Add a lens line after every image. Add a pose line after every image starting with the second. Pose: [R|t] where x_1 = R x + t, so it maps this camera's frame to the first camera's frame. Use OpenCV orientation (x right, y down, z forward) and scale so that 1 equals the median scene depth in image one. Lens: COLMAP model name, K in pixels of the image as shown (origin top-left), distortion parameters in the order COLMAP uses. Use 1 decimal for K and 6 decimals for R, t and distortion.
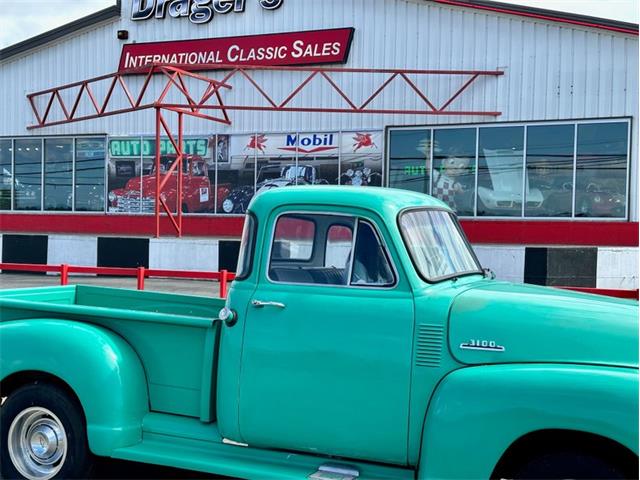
lens RADIAL K [[798.5, 0, 326.1], [0, 798.5, 263.6], [0, 0, 1]] dist [0.126605, 0.000000]
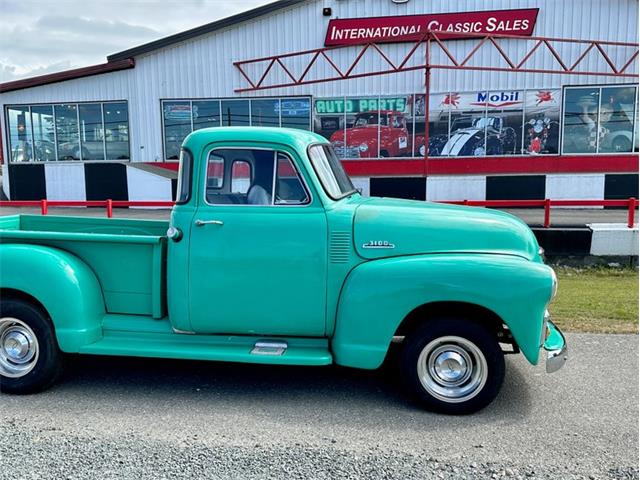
lens RADIAL K [[548.1, 0, 313.8], [0, 548.1, 261.0], [0, 0, 1]] dist [0.120294, -0.159357]
pose [[0.972303, -0.067669, 0.223715, -0.521417], [0.039647, 0.991051, 0.127459, -0.015971], [-0.230338, -0.115059, 0.966285, 0.151832]]
